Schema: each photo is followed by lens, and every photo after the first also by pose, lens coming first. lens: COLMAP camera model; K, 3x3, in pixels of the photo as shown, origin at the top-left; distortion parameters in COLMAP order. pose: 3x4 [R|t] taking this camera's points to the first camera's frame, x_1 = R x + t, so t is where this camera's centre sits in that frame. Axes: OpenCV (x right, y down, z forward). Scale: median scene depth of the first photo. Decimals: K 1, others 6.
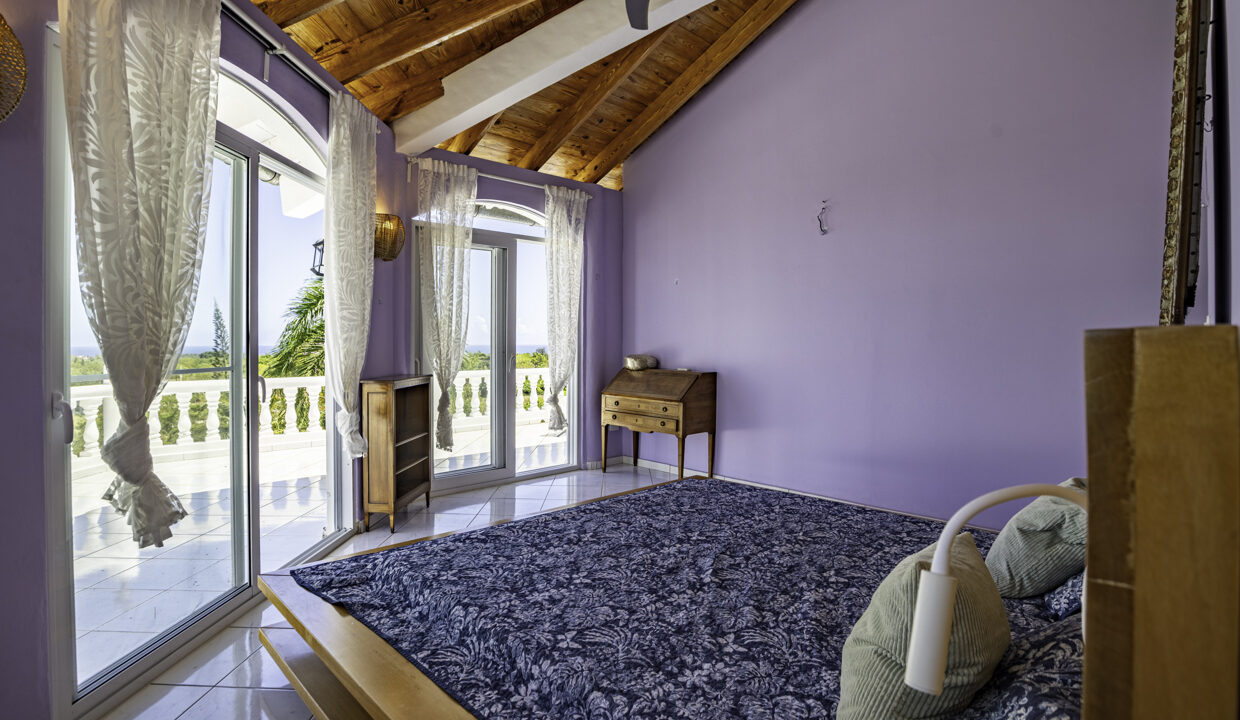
lens RADIAL K [[602.4, 0, 617.9], [0, 602.4, 341.5], [0, 0, 1]] dist [-0.002277, -0.000918]
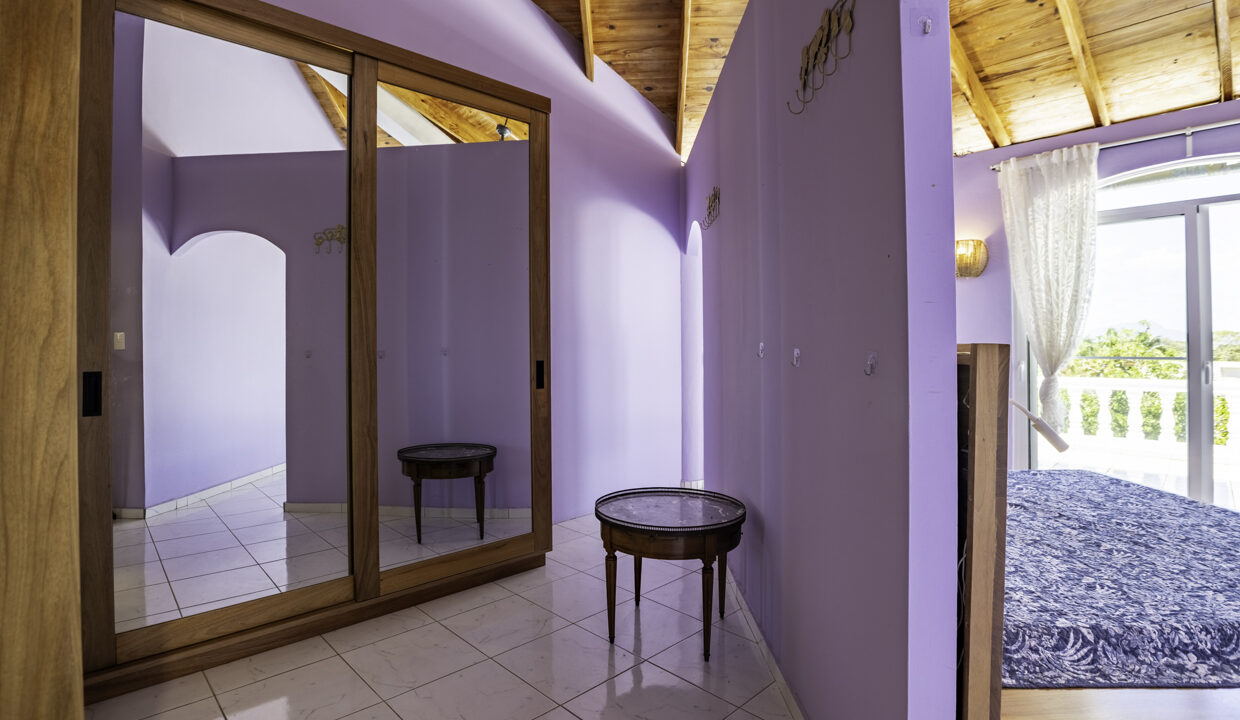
lens RADIAL K [[602.4, 0, 617.9], [0, 602.4, 341.5], [0, 0, 1]] dist [-0.002277, -0.000918]
pose [[-0.717225, -0.000263, -0.696841, 1.348229], [0.005912, 0.999962, -0.006462, 0.000568], [0.696816, -0.008755, -0.717196, 1.083510]]
